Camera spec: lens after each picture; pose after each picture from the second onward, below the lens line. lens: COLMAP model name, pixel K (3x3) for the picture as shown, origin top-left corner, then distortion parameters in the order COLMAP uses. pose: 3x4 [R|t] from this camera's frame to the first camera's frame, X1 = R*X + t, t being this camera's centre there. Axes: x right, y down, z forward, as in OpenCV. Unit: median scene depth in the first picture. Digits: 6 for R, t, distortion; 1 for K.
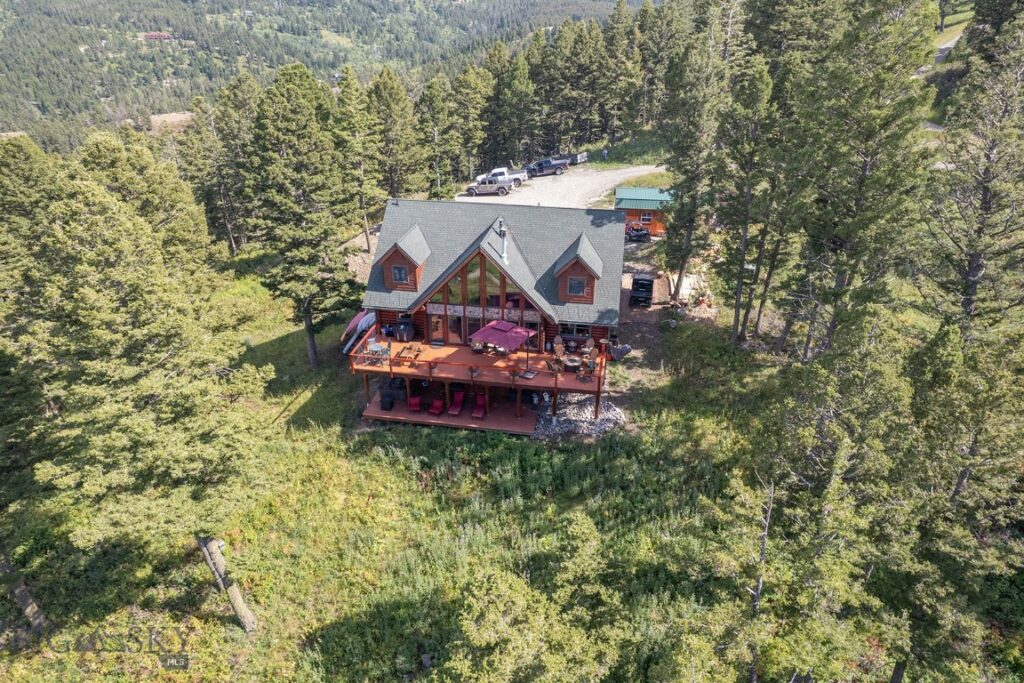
lens RADIAL K [[667.7, 0, 532.9], [0, 667.7, 342.3], [0, 0, 1]] dist [-0.074646, 0.069677]
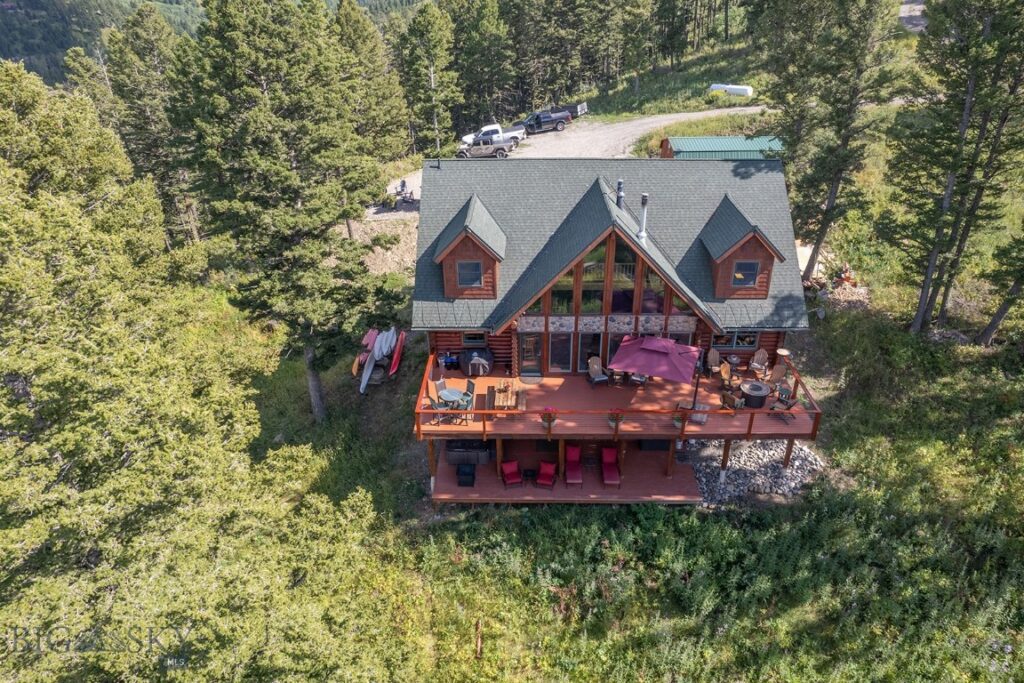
lens RADIAL K [[683.4, 0, 532.4], [0, 683.4, 341.2], [0, 0, 1]] dist [-0.075175, 0.075326]
pose [[0.990009, -0.082616, 0.114267, -0.119630], [0.078790, 0.996181, 0.037612, -0.031363], [-0.116938, -0.028233, 0.992738, 0.184238]]
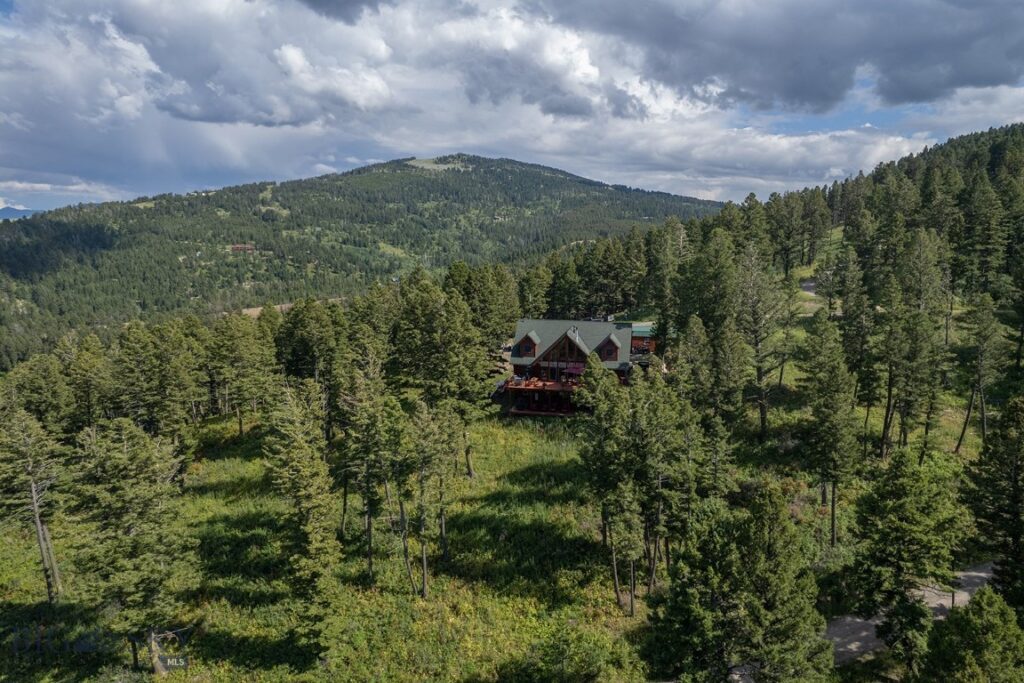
lens RADIAL K [[667.7, 0, 532.9], [0, 667.7, 342.3], [0, 0, 1]] dist [-0.074646, 0.069677]
pose [[0.999028, 0.005706, -0.043699, -0.047793], [-0.018160, 0.956781, -0.290241, 0.276421], [0.040154, 0.290752, 0.955955, -0.590864]]
